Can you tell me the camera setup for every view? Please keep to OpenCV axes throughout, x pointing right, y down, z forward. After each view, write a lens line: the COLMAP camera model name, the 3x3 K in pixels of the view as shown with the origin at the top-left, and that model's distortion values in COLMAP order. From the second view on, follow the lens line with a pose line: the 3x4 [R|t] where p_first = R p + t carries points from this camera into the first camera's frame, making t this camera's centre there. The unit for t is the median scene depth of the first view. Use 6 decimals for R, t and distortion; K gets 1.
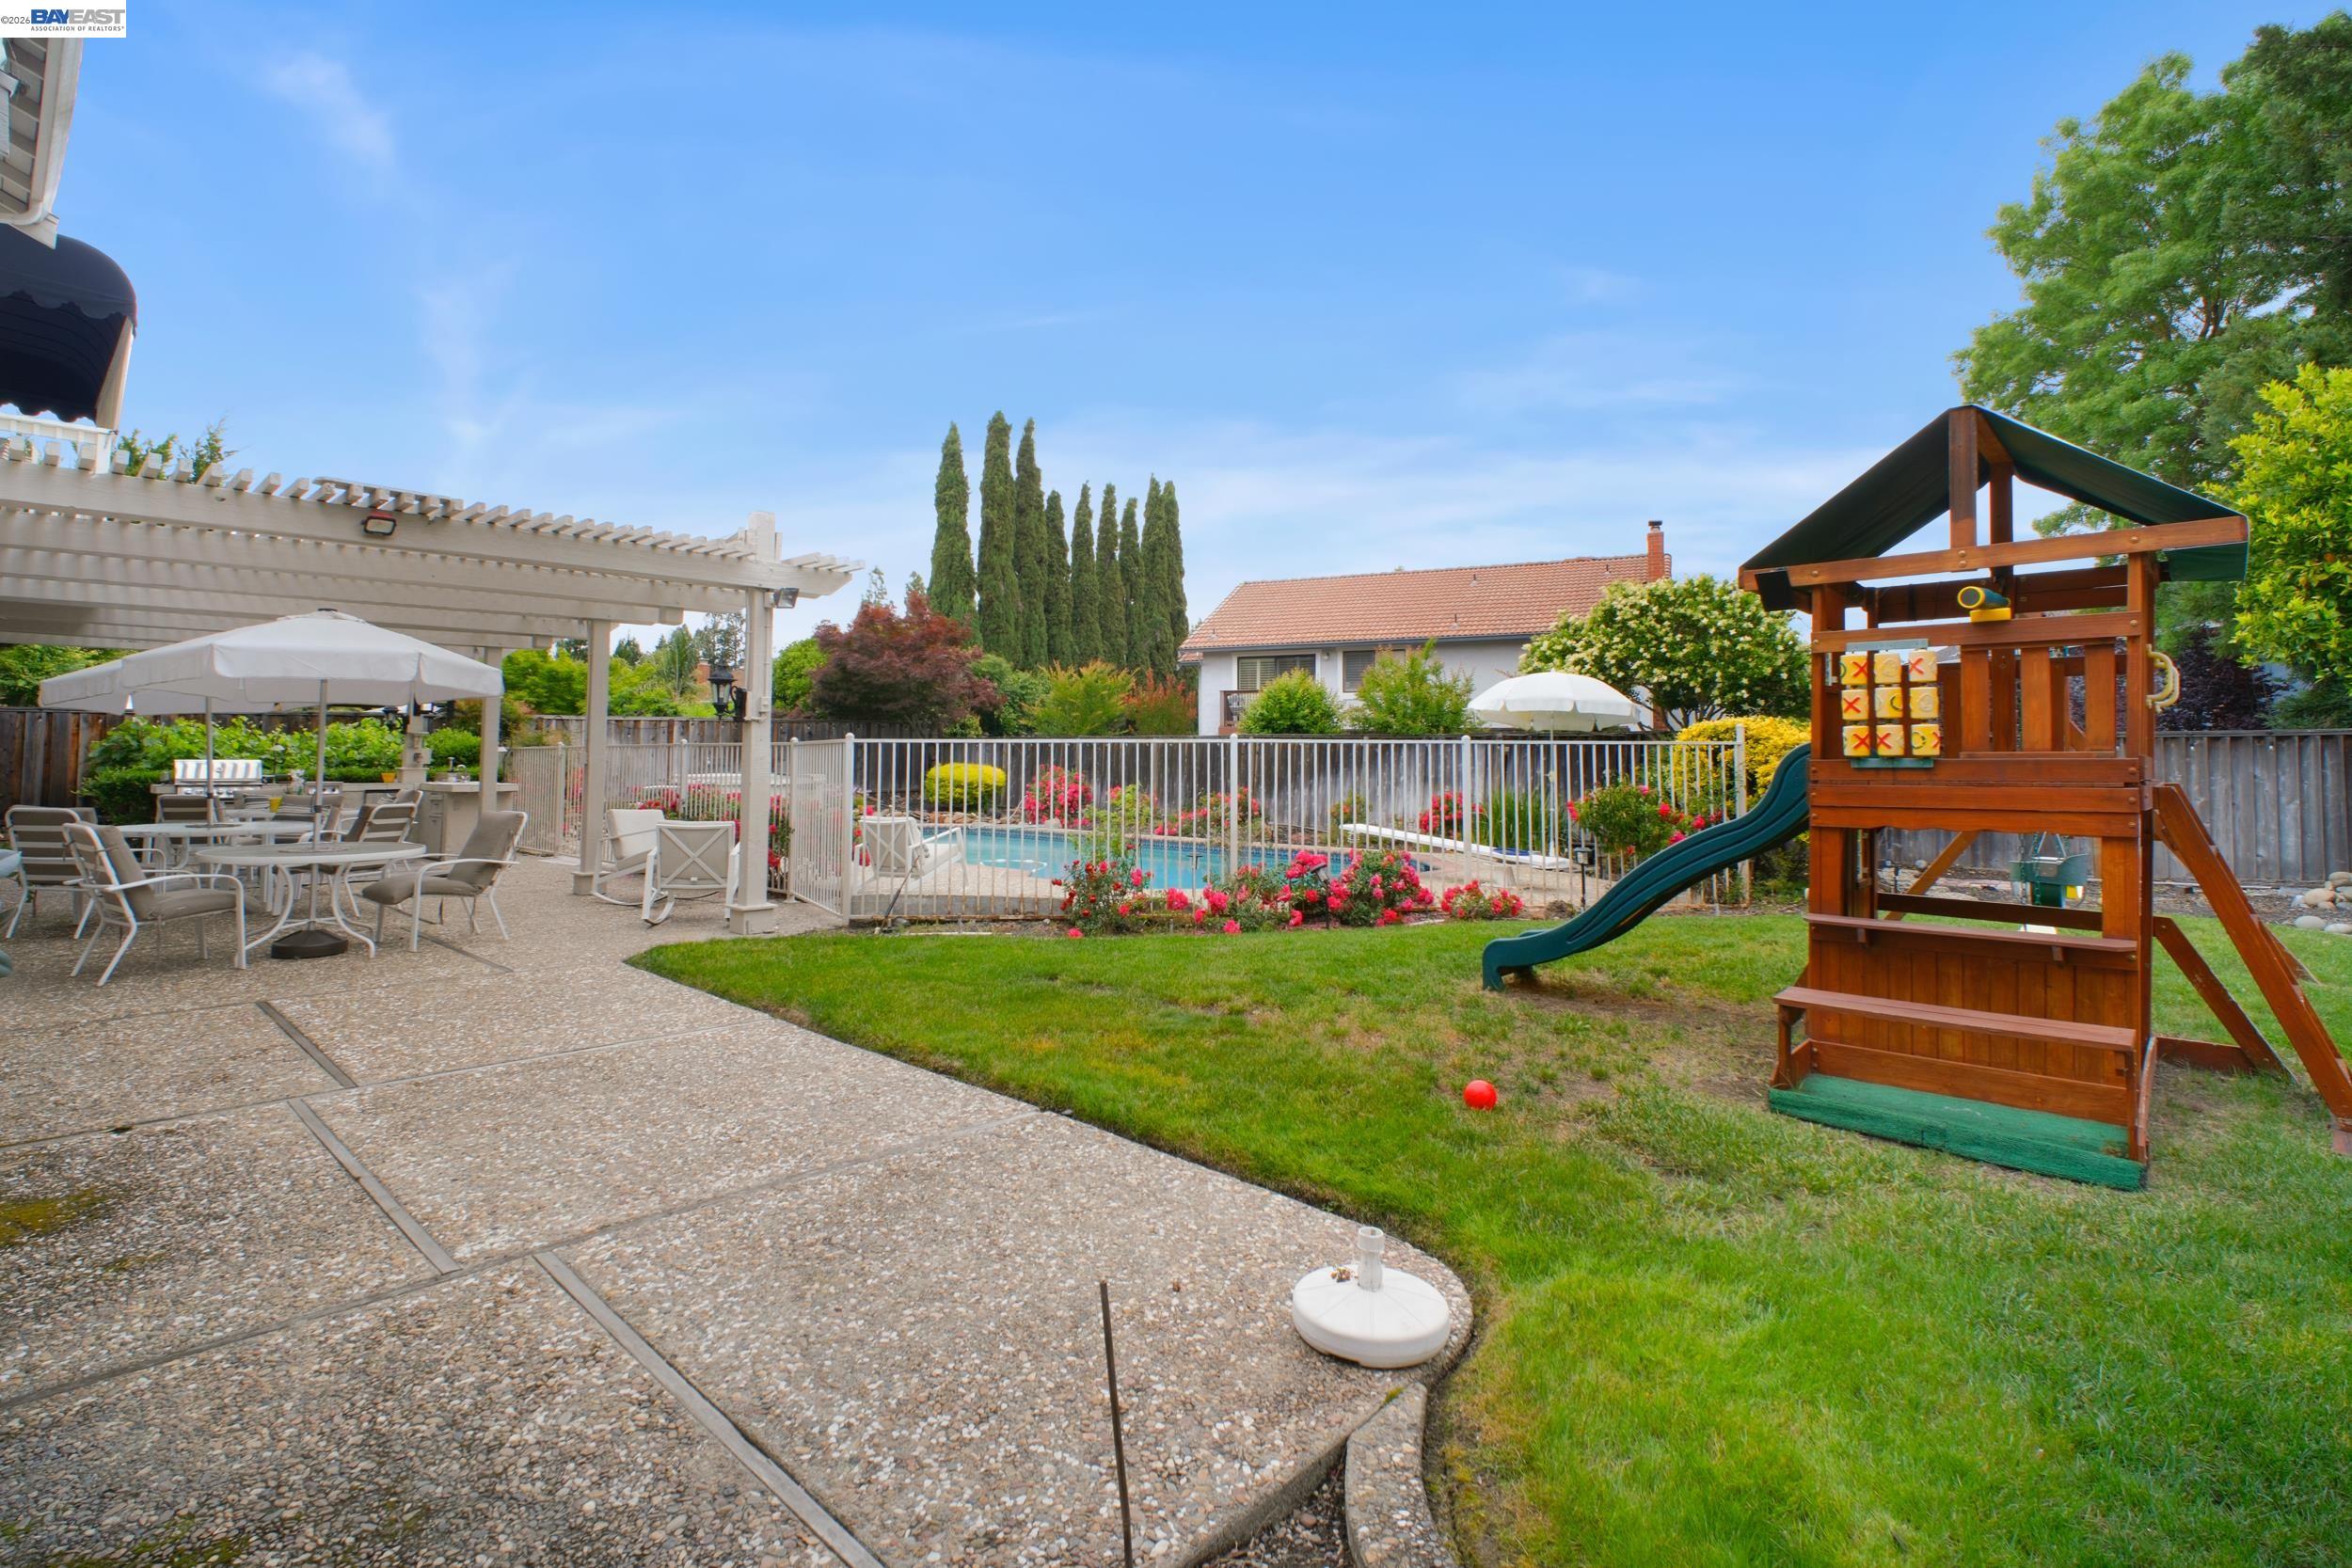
lens RADIAL K [[1099.6, 0, 1176.0], [0, 1099.6, 784.0], [0, 0, 1]] dist [-0.000860, 0.000378]
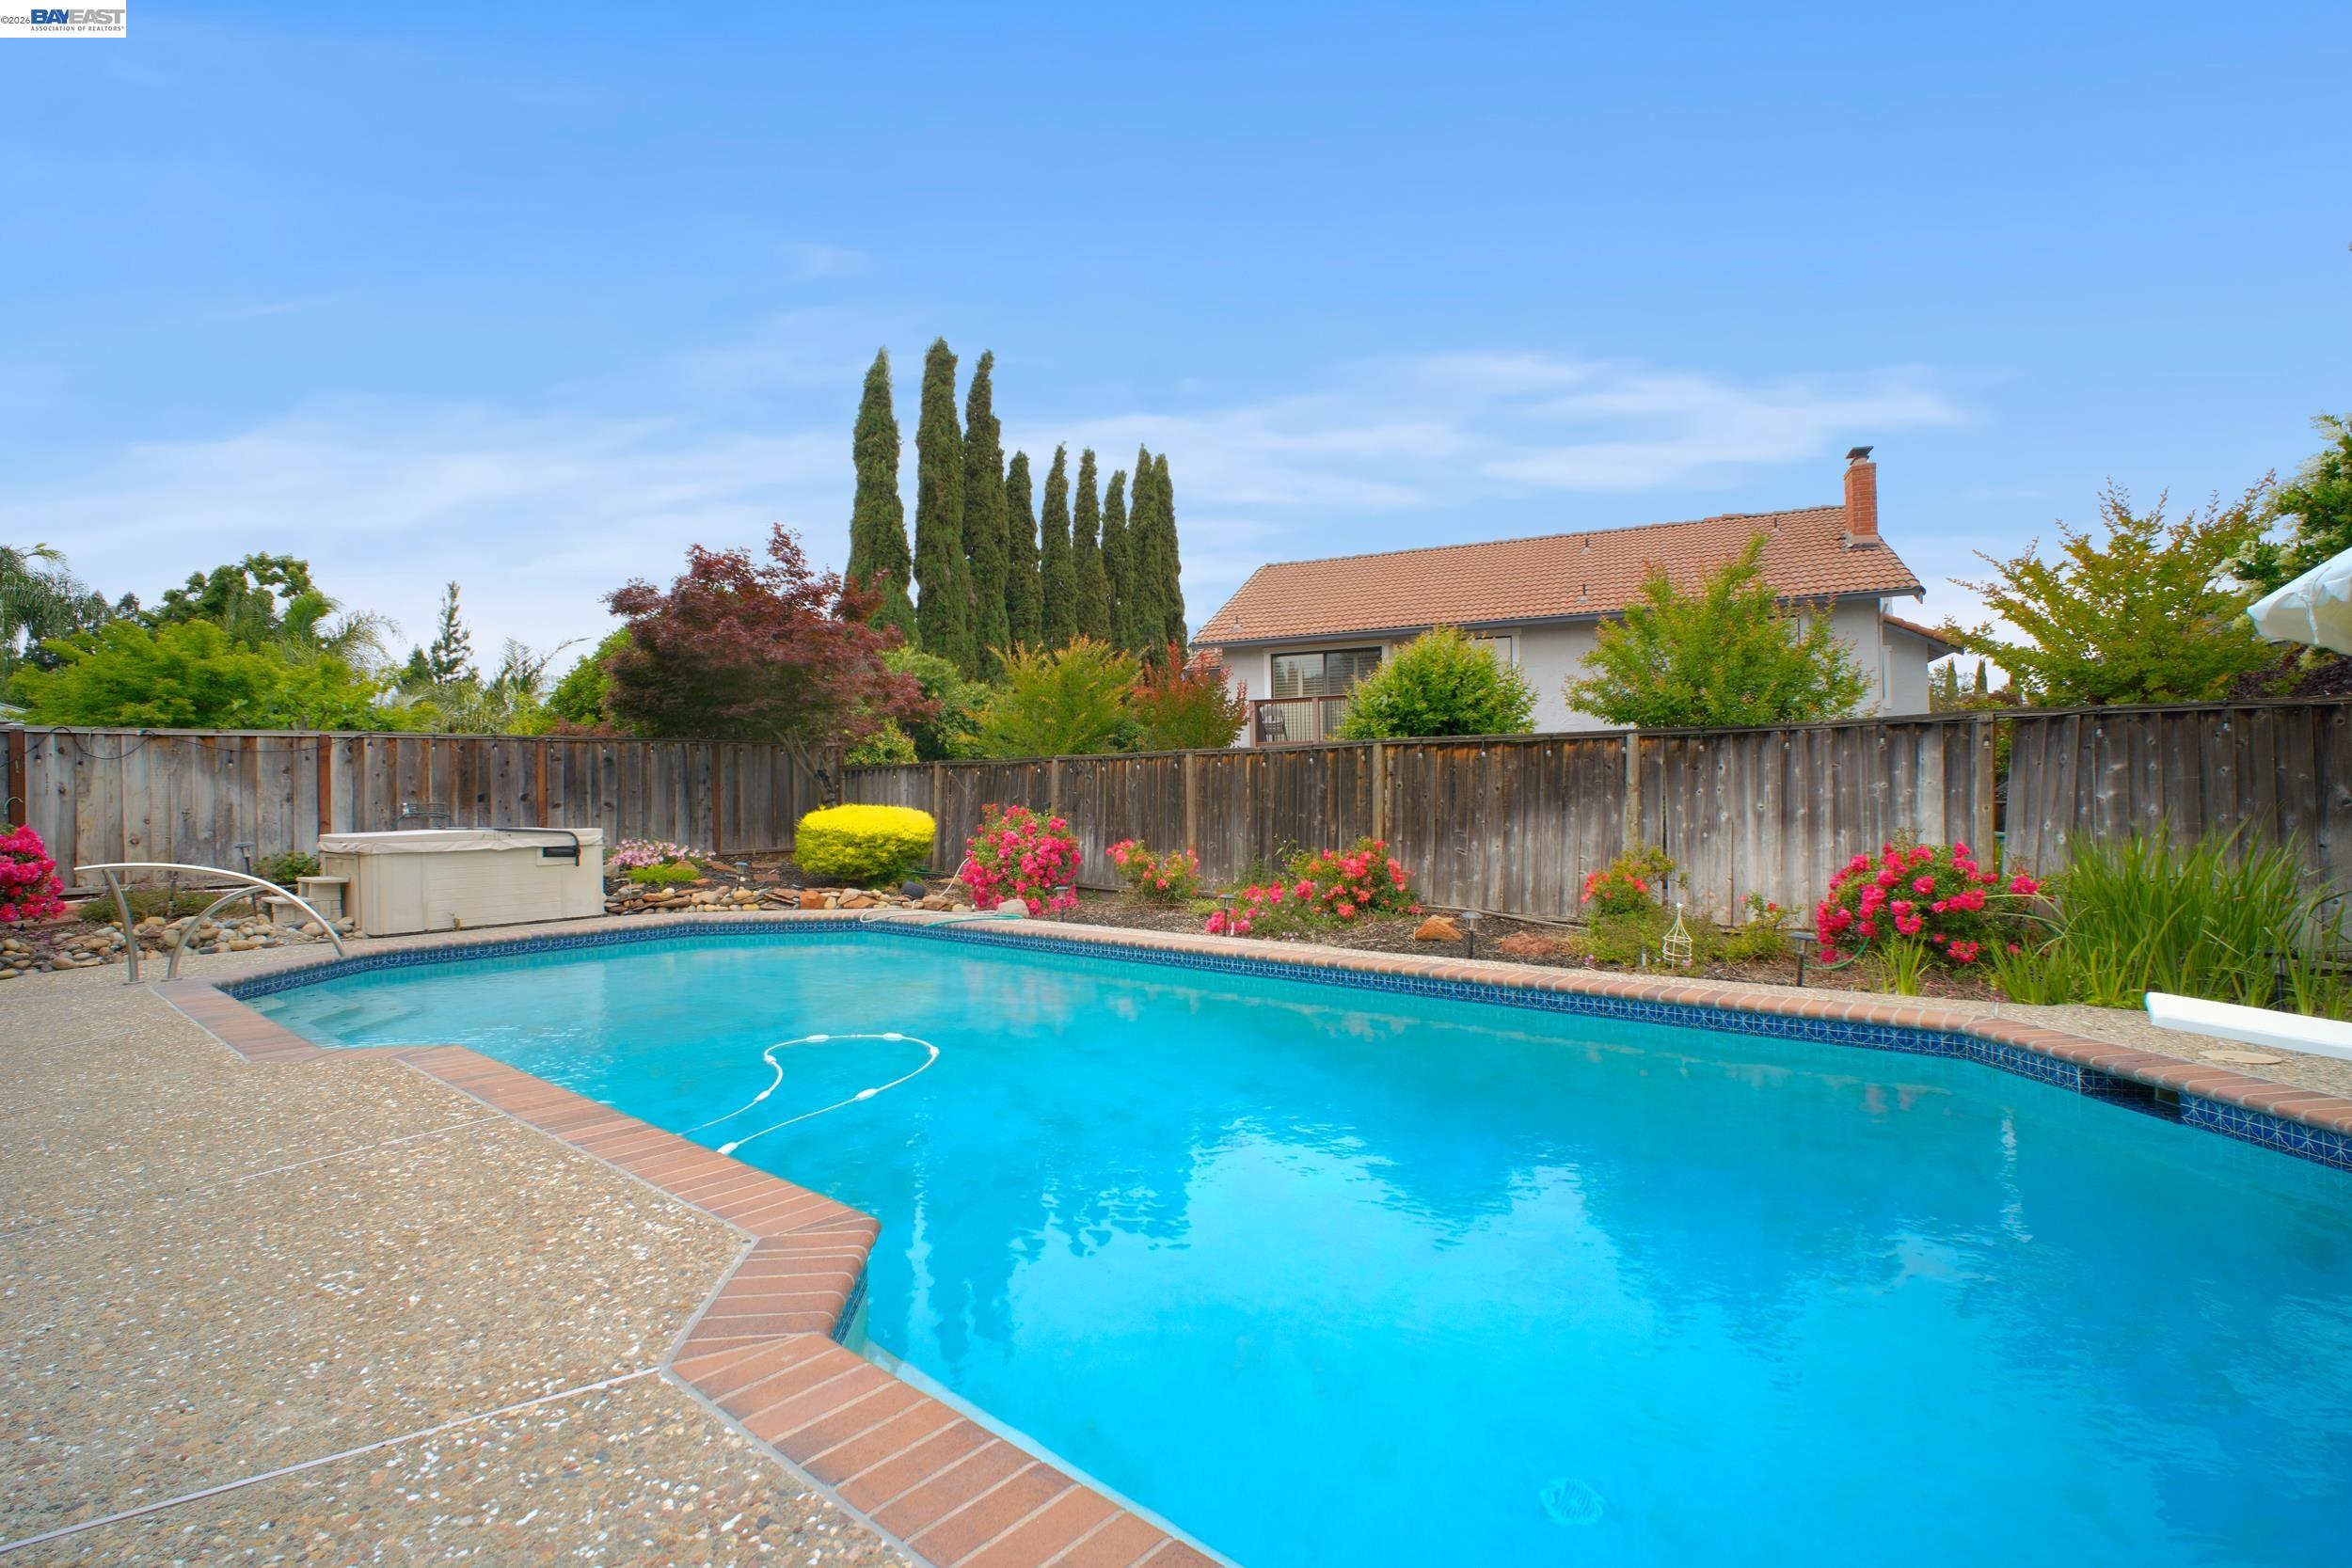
lens RADIAL K [[1099.6, 0, 1176.0], [0, 1099.6, 784.0], [0, 0, 1]] dist [-0.000860, 0.000378]
pose [[0.999580, -0.018624, 0.022188, -0.021945], [0.019459, 0.999088, -0.038009, -0.002981], [-0.021460, 0.038425, 0.999031, 0.249166]]
